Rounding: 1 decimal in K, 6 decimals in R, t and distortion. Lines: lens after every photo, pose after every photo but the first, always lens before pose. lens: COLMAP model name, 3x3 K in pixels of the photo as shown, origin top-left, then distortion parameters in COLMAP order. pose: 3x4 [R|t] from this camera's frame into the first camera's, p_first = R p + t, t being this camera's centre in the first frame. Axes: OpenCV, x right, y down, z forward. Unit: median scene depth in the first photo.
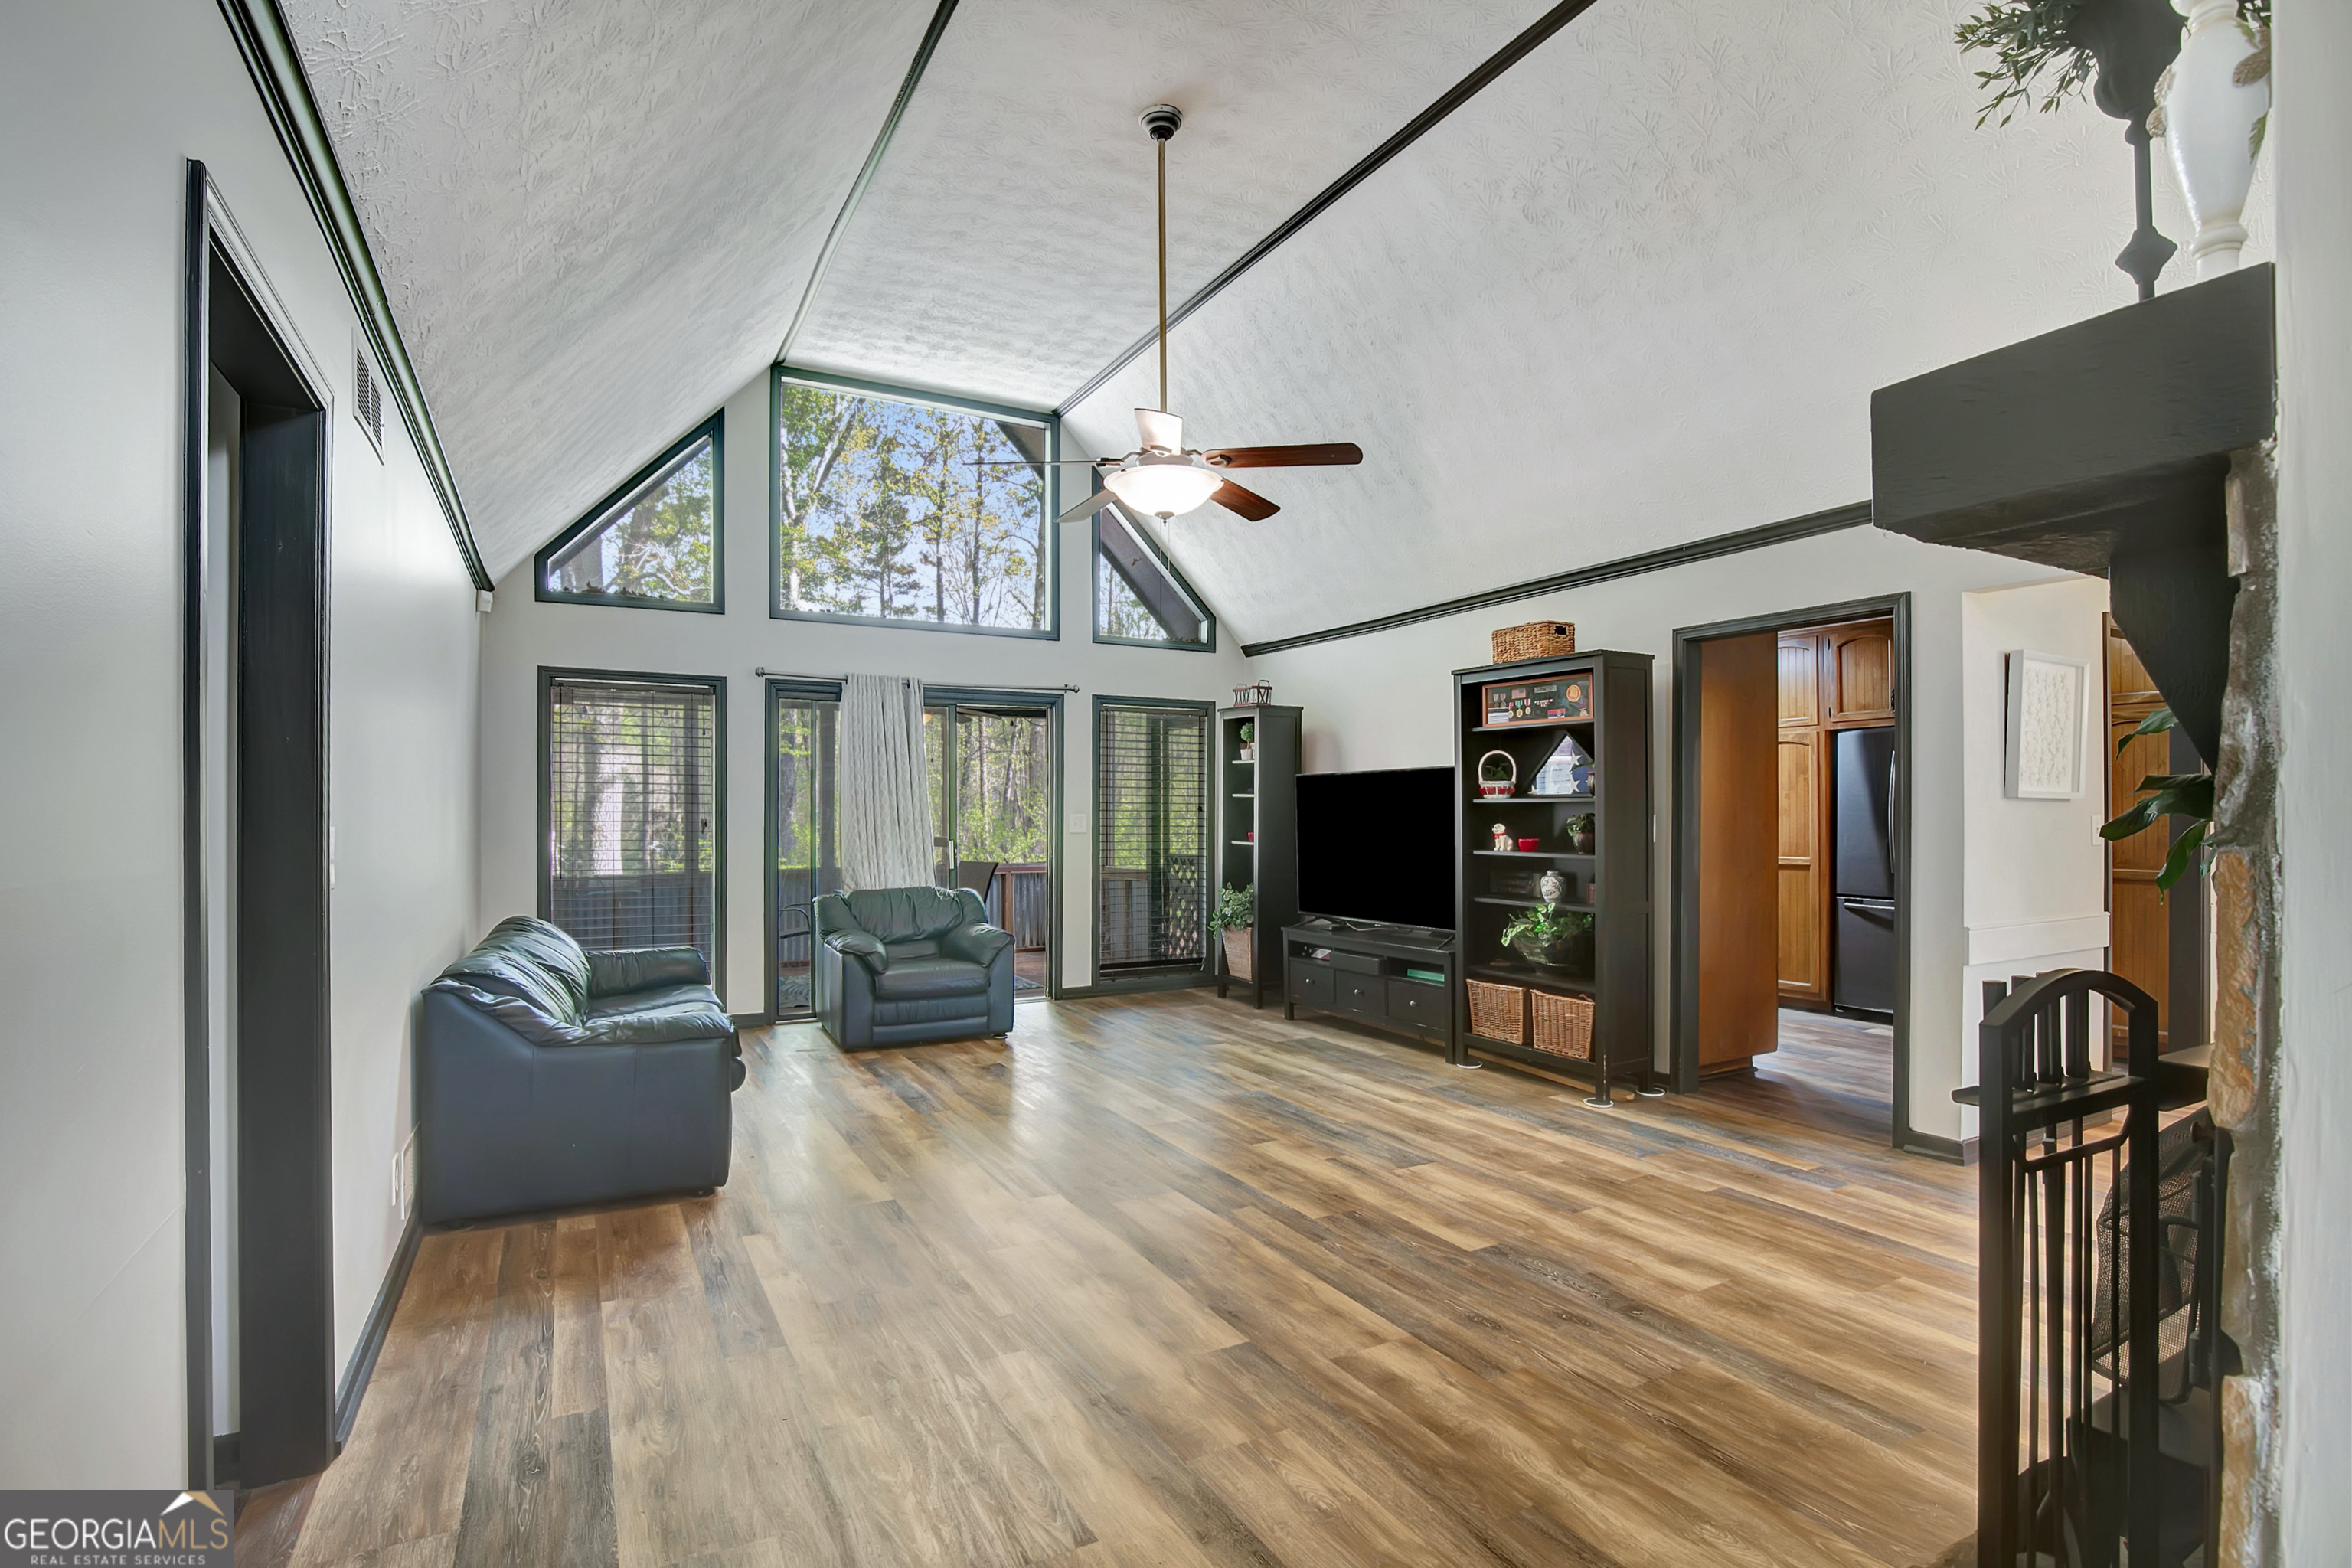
lens RADIAL K [[1125.9, 0, 1171.4], [0, 1125.9, 810.6], [0, 0, 1]] dist [-0.027369, 0.000324]
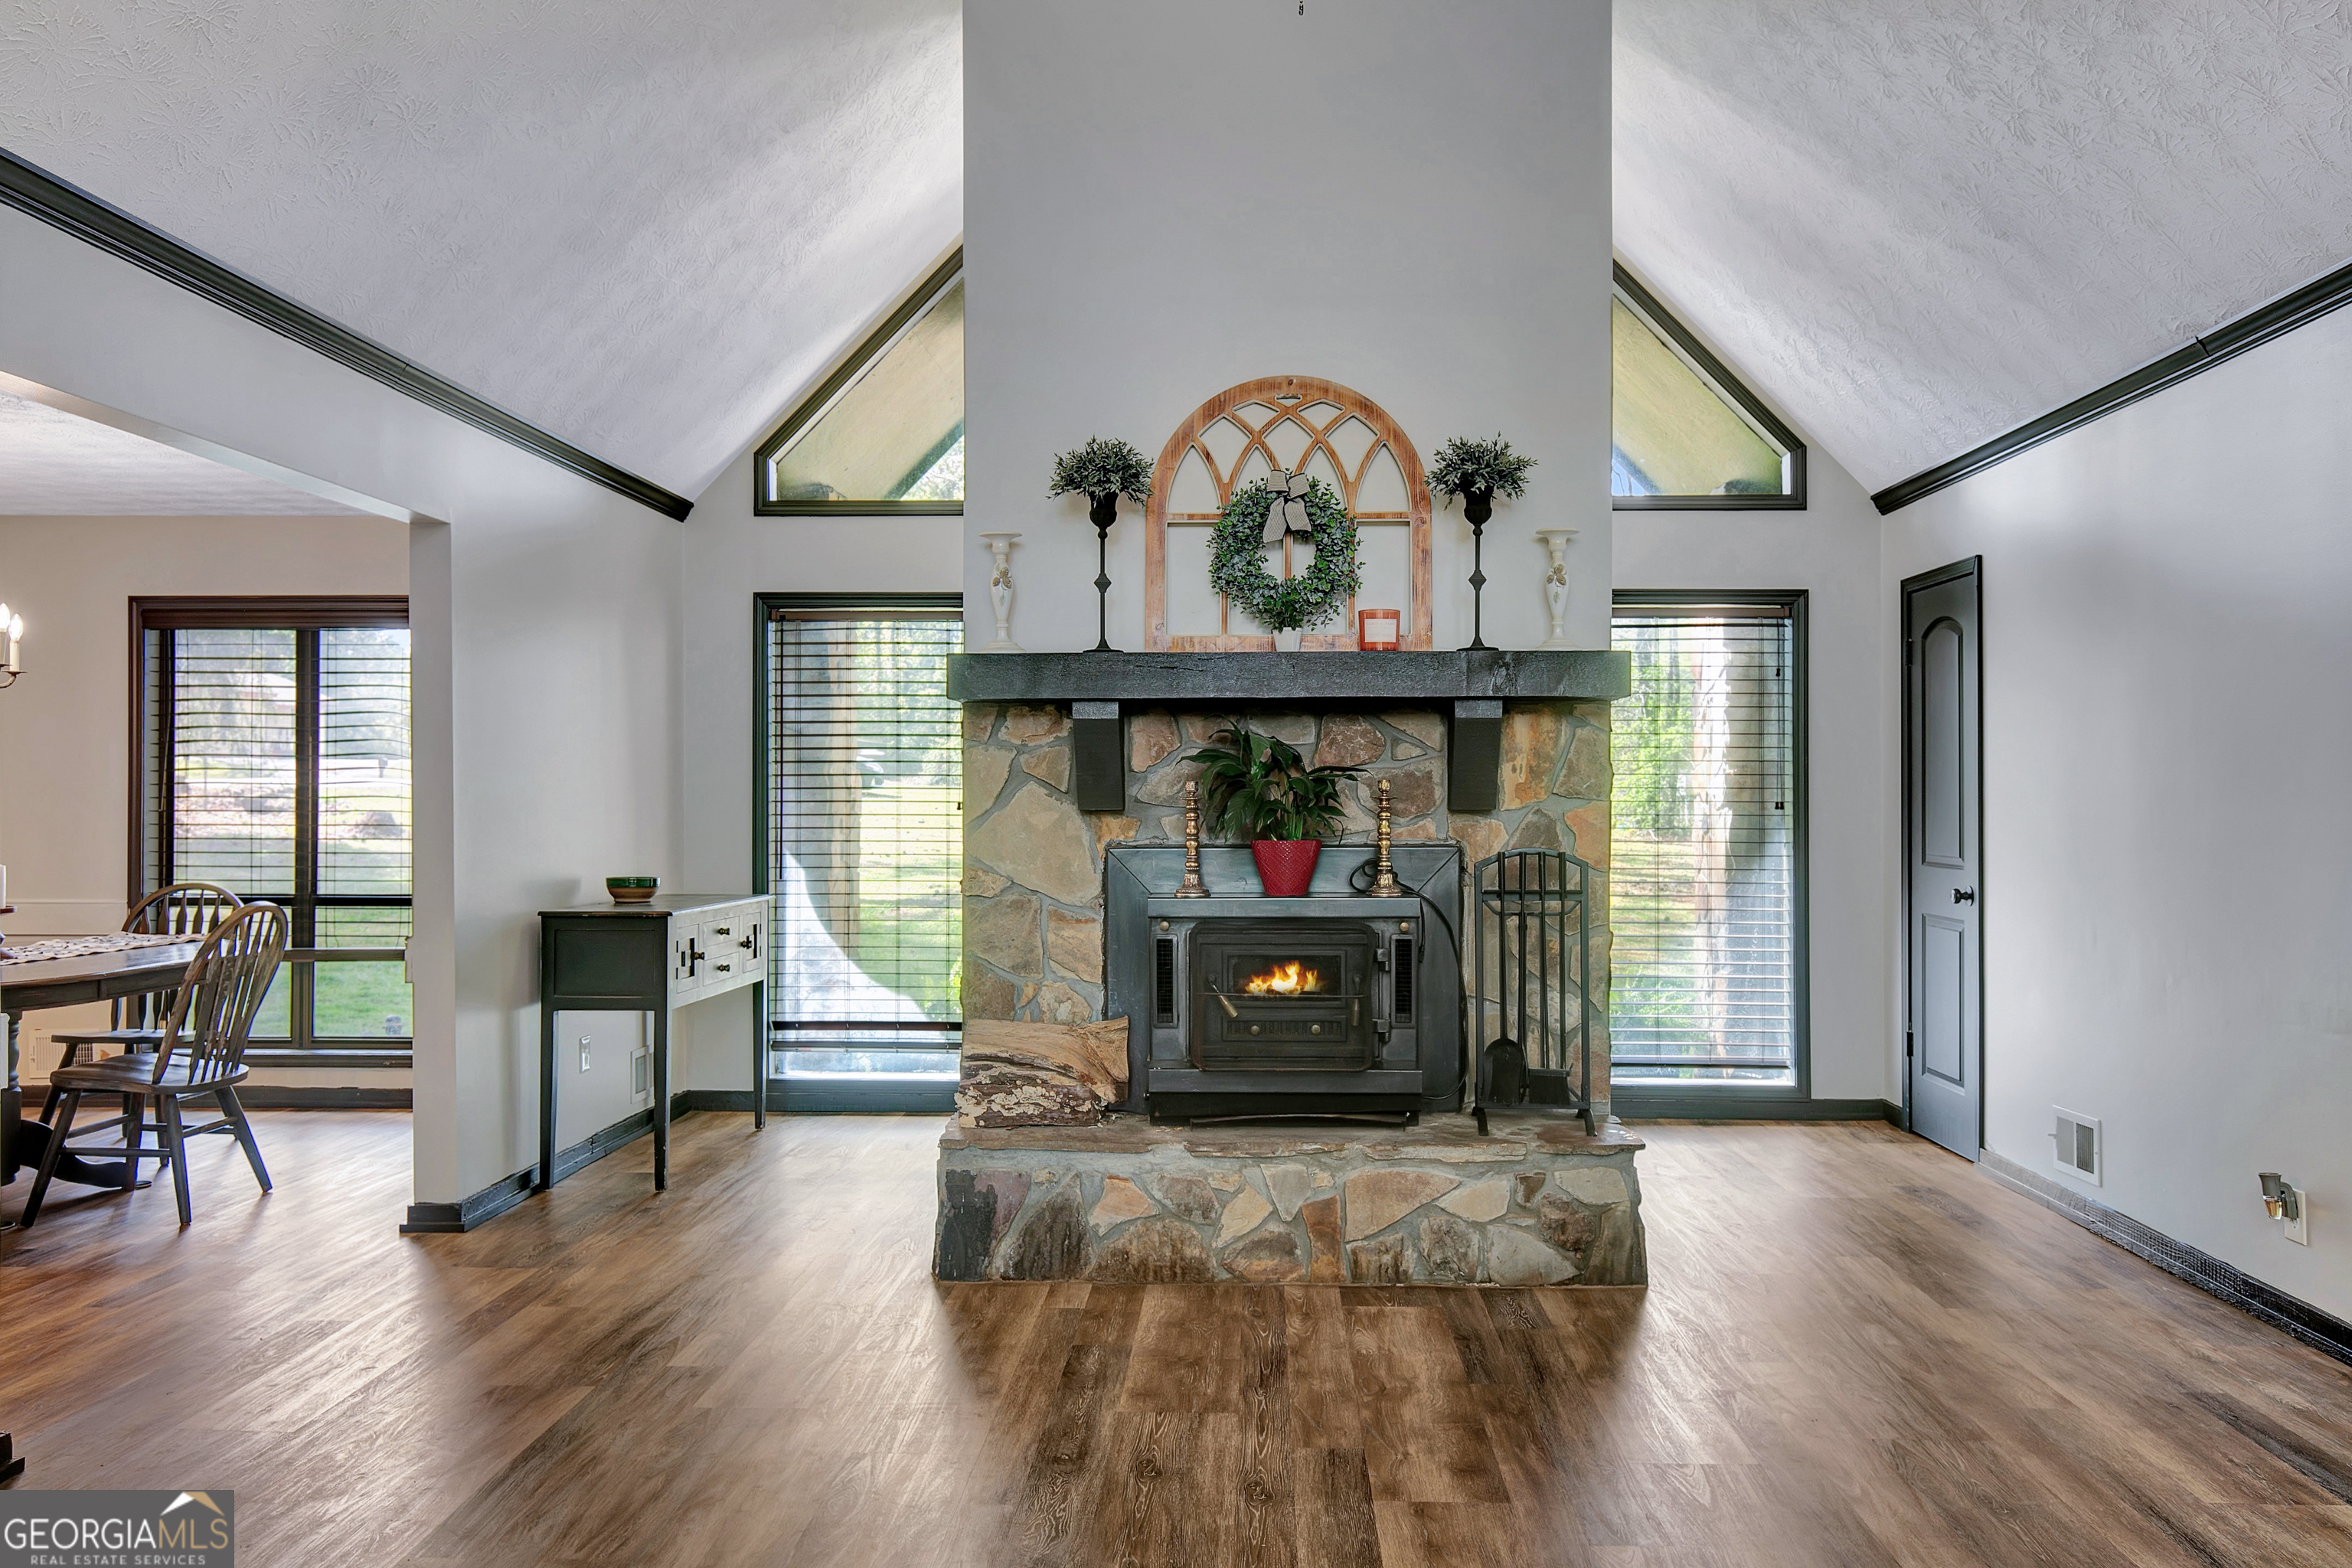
lens RADIAL K [[1753.1, 0, 1183.9], [0, 1753.1, 782.2], [0, 0, 1]] dist [0.013765, 0.007115]
pose [[-0.859161, 0.003627, 0.511693, -0.212772], [-0.001022, 0.999961, -0.008803, 0.001778], [-0.511704, -0.008086, -0.859124, 1.591987]]
